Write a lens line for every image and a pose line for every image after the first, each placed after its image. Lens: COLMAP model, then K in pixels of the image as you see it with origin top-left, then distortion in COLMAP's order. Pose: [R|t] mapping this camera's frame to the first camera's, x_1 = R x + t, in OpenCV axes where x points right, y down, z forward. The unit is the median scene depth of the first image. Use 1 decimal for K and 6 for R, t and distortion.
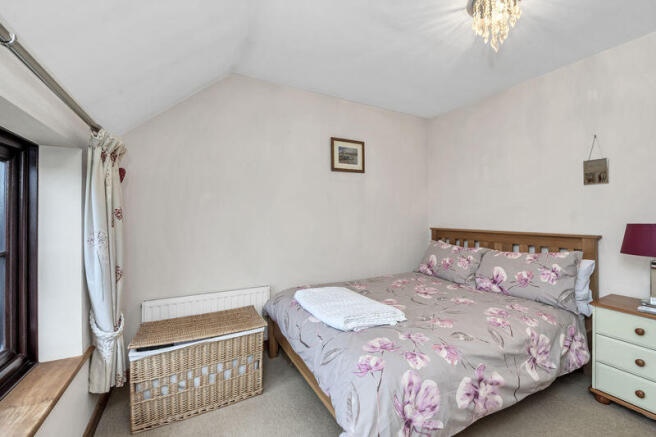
lens RADIAL K [[269.9, 0, 328.1], [0, 269.9, 213.1], [0, 0, 1]] dist [-0.002021, -0.000048]
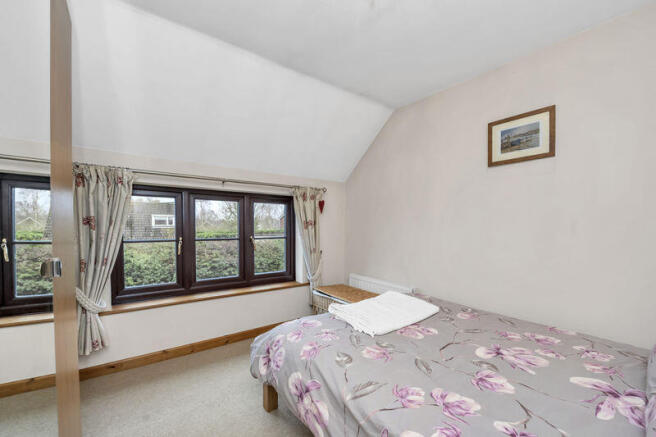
lens RADIAL K [[269.9, 0, 329.2], [0, 269.9, 225.3], [0, 0, 1]] dist [-0.002021, -0.000048]
pose [[0.161166, 0.012339, -0.986850, 0.951041], [0.008090, 0.999872, 0.013823, -0.003630], [0.986894, -0.010211, 0.161045, 0.561623]]
